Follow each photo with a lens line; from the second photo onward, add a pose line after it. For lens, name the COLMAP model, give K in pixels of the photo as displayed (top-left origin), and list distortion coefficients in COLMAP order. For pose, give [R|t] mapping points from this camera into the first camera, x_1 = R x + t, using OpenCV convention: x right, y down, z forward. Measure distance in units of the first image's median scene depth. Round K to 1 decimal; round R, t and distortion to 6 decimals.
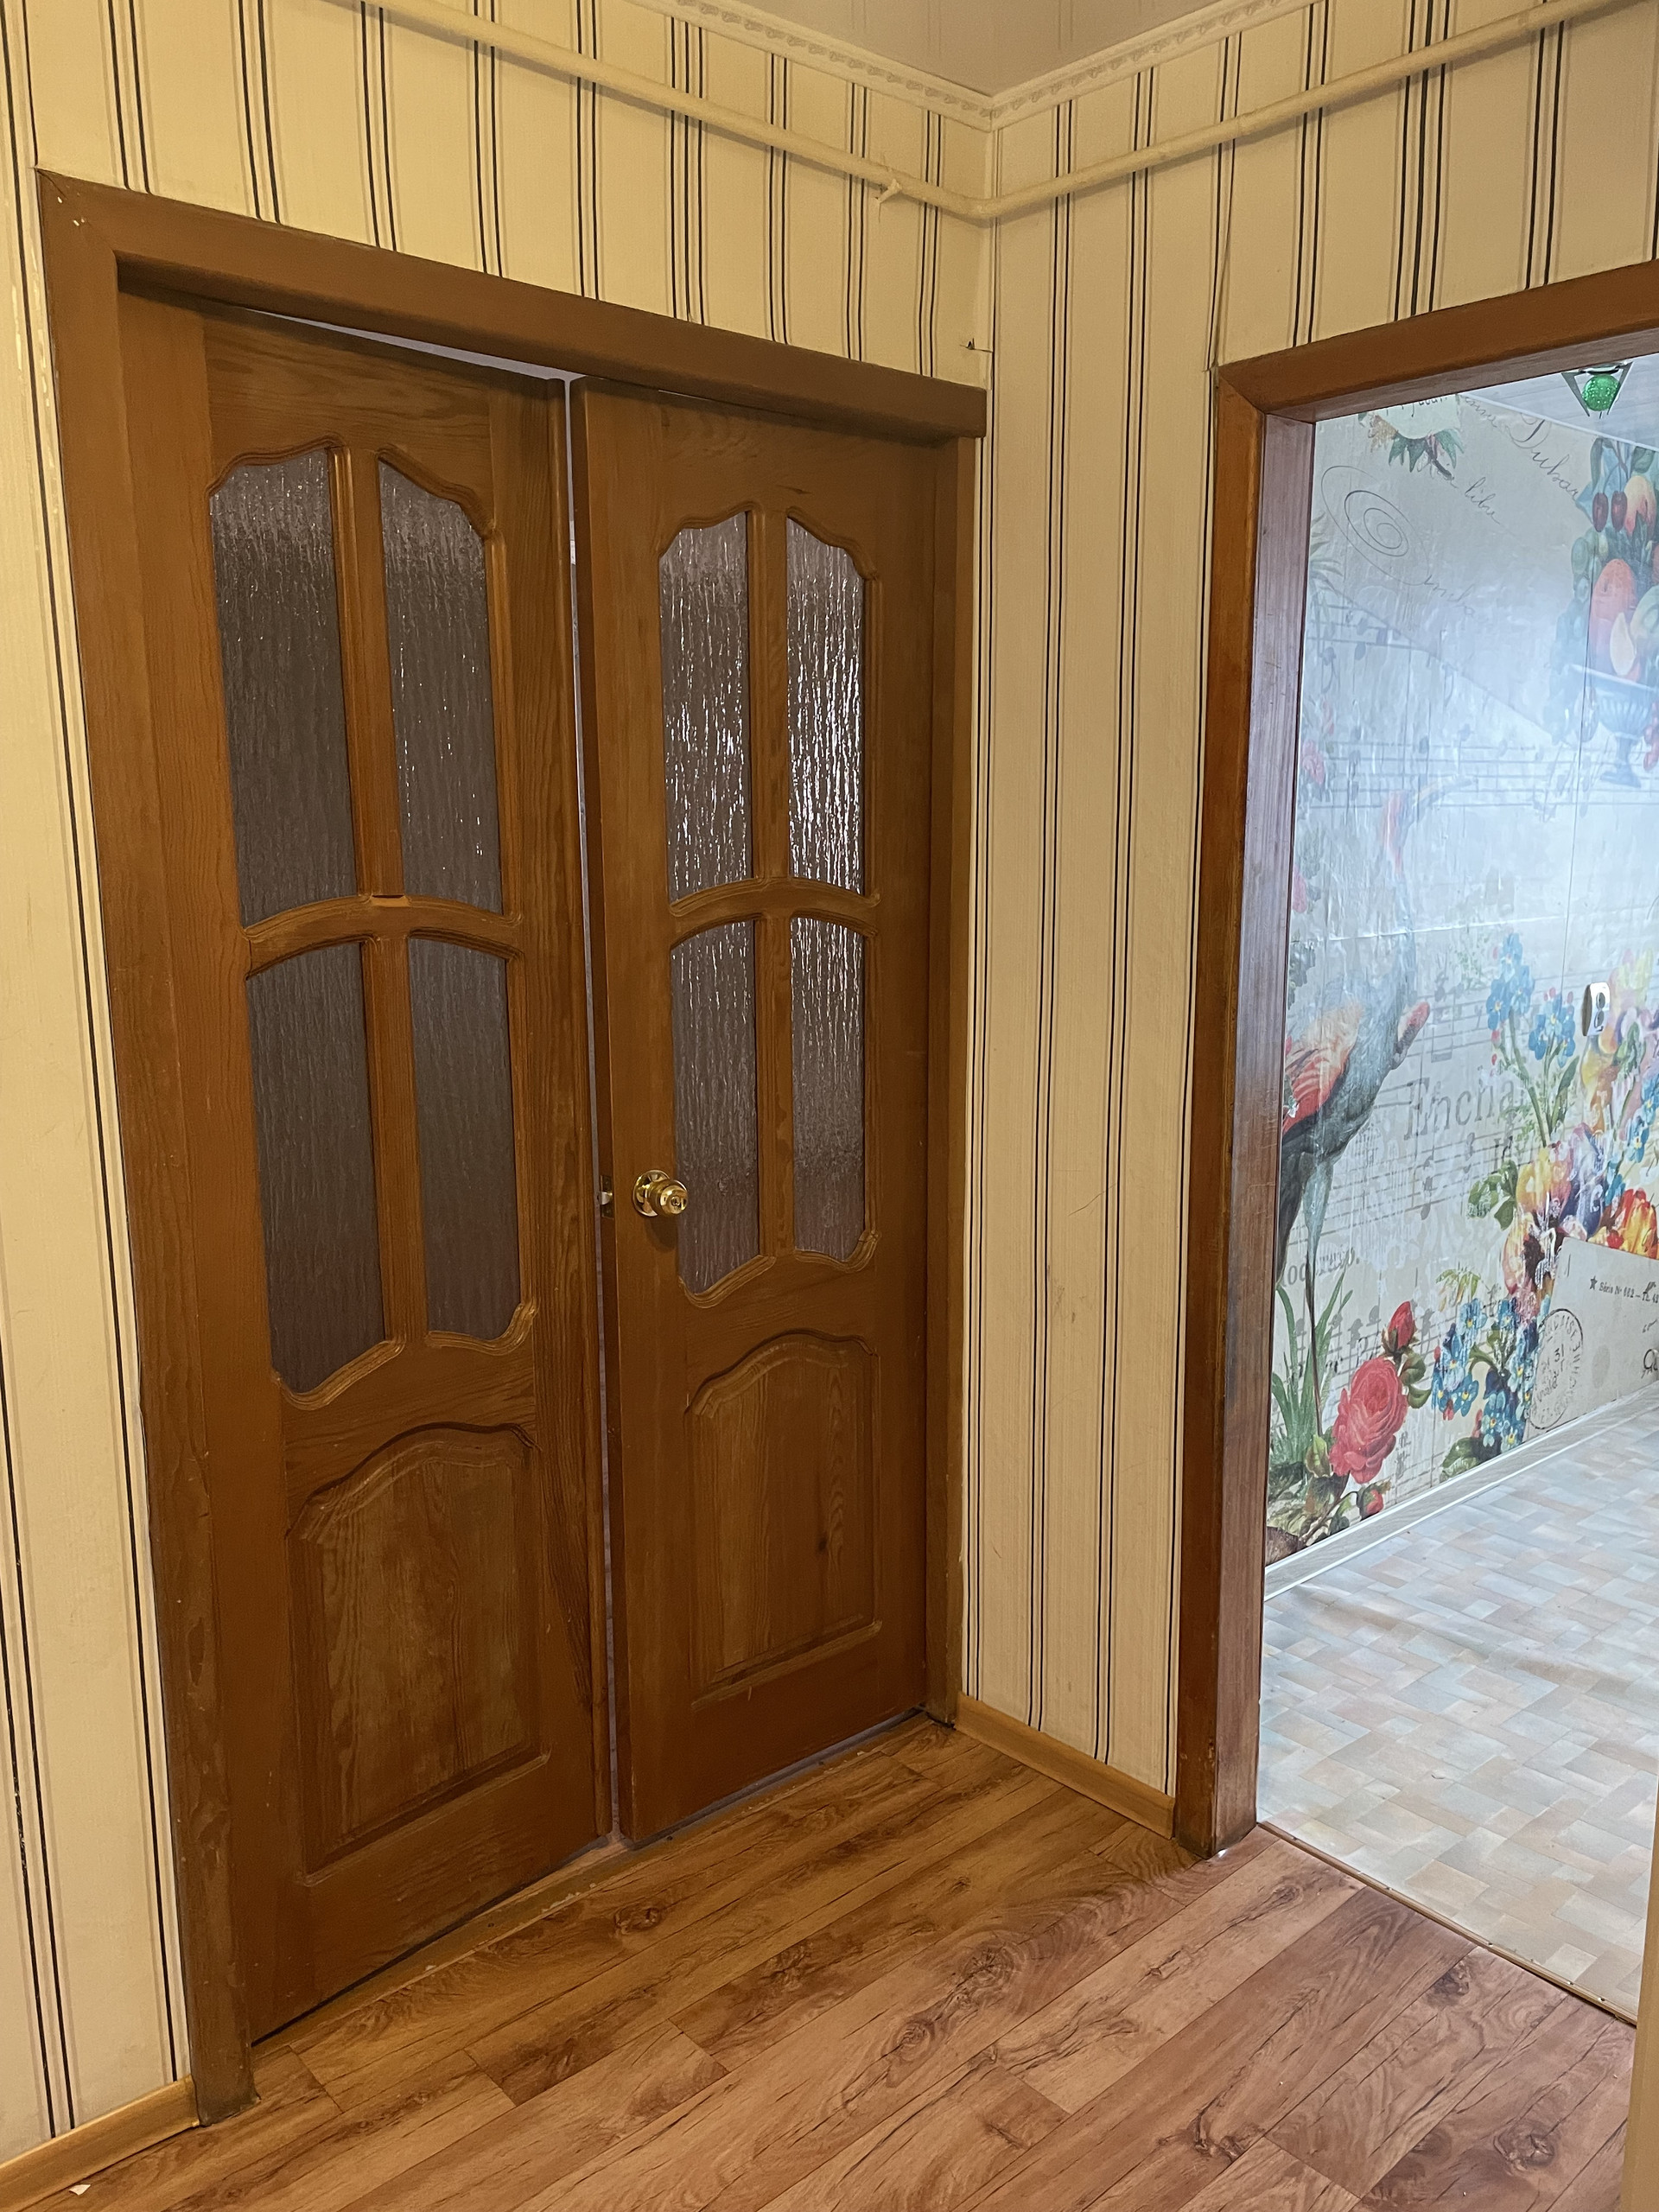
lens RADIAL K [[1671.5, 0, 821.5], [0, 1671.5, 1125.4], [0, 0, 1]] dist [0.091148, -0.110832]
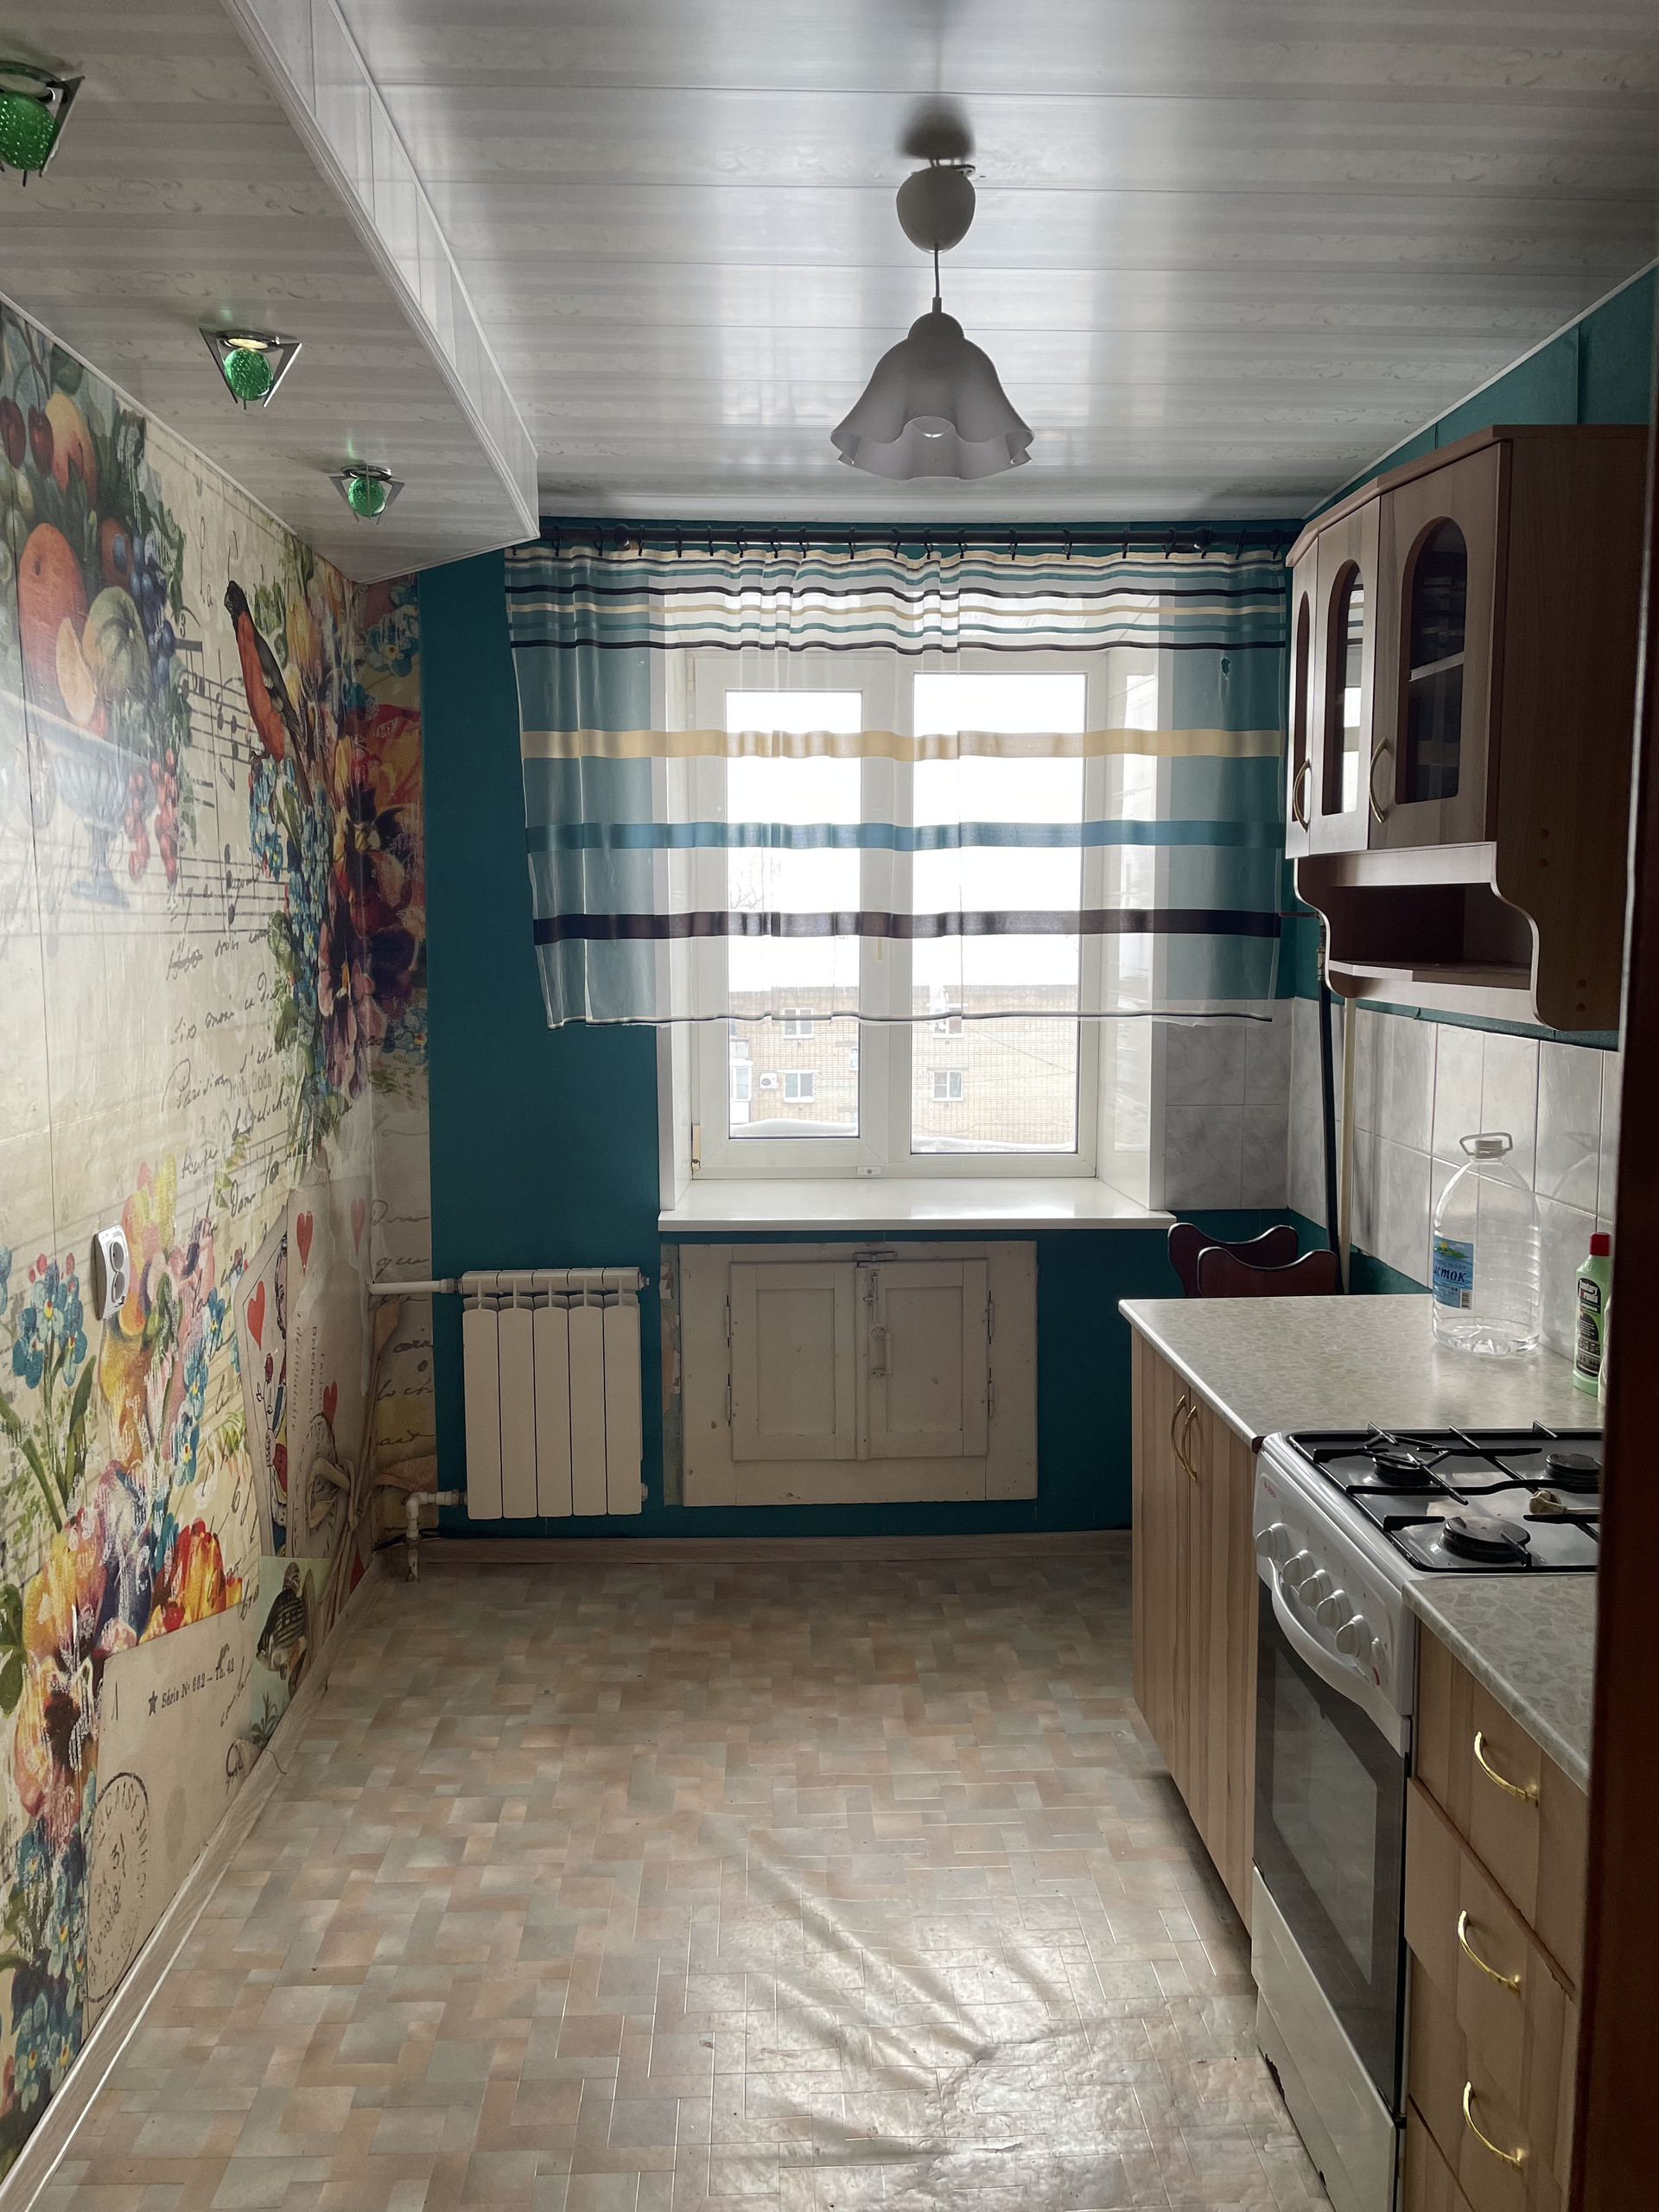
lens RADIAL K [[1651.8, 0, 827.1], [0, 1651.8, 1095.0], [0, 0, 1]] dist [0.091976, -0.111620]
pose [[0.618930, -0.077615, 0.781602, 0.164555], [0.136739, 0.990557, -0.009915, -0.095038], [-0.773452, 0.113012, 0.623699, 0.452400]]
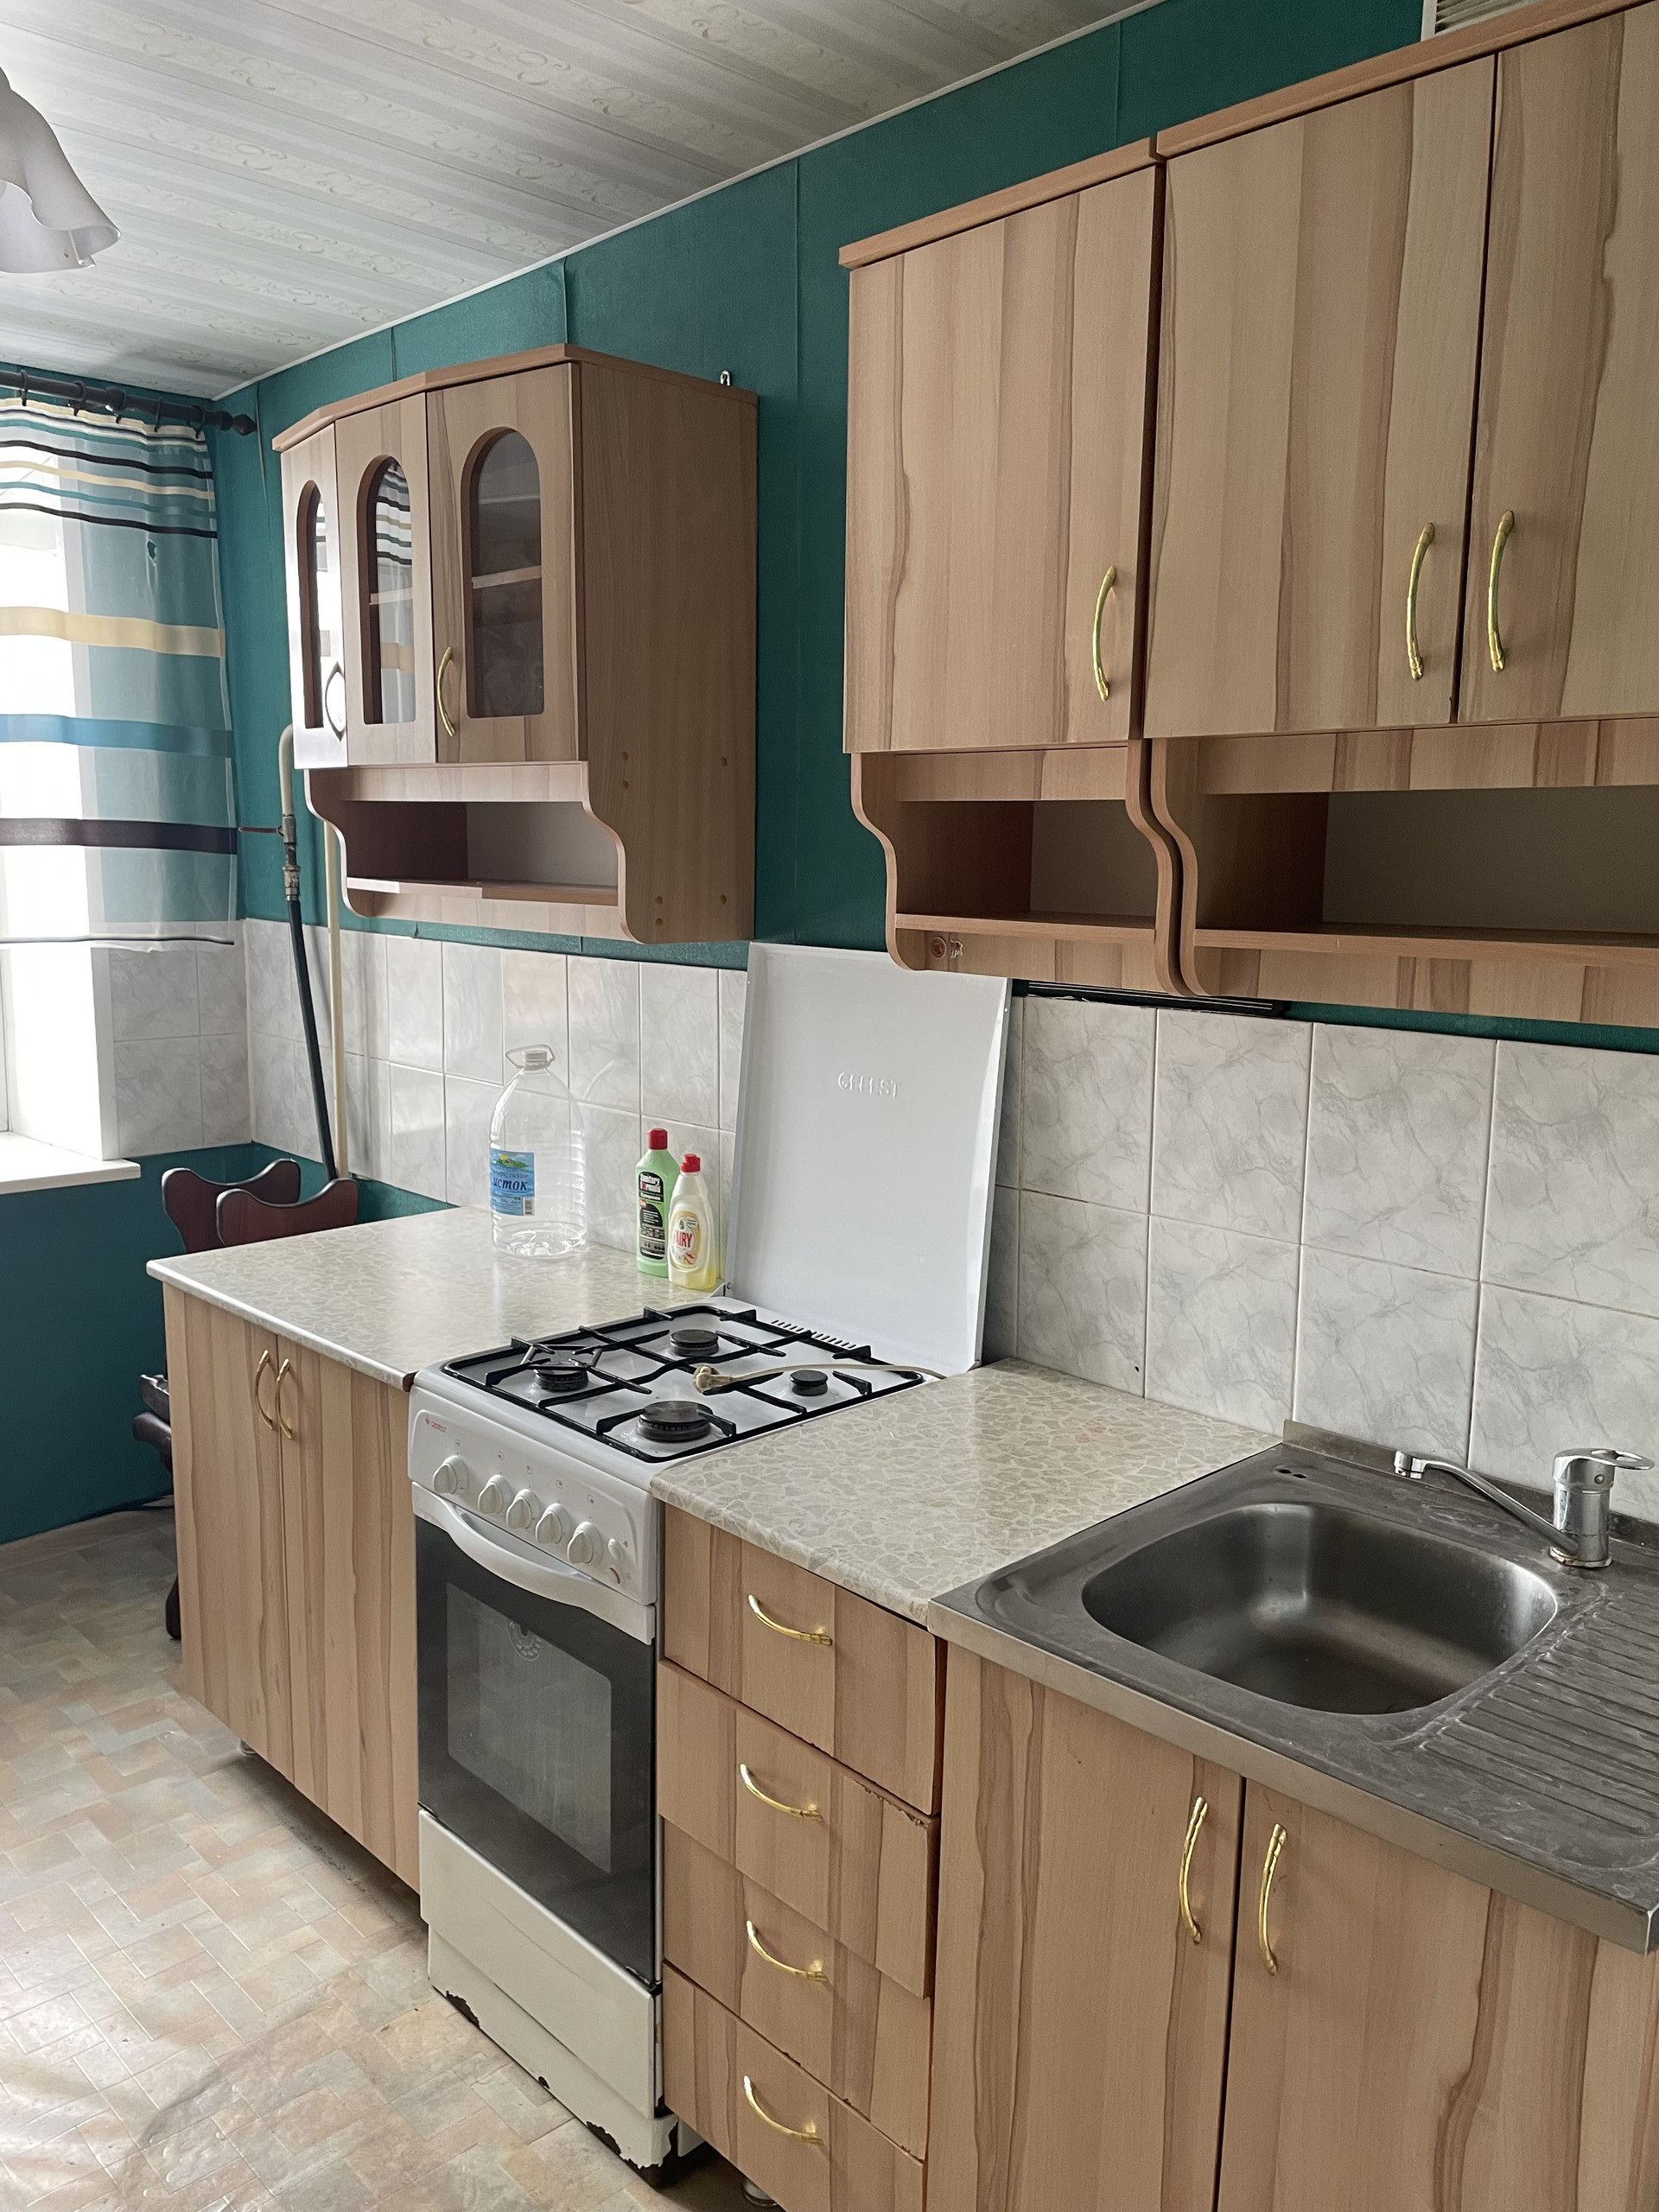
lens RADIAL K [[1649.3, 0, 819.7], [0, 1649.3, 1098.2], [0, 0, 1]] dist [0.104728, -0.143508]
pose [[-0.048544, -0.140743, 0.988855, 0.157796], [0.164407, 0.975393, 0.146898, -0.113472], [-0.985197, 0.169706, -0.024210, 0.590041]]
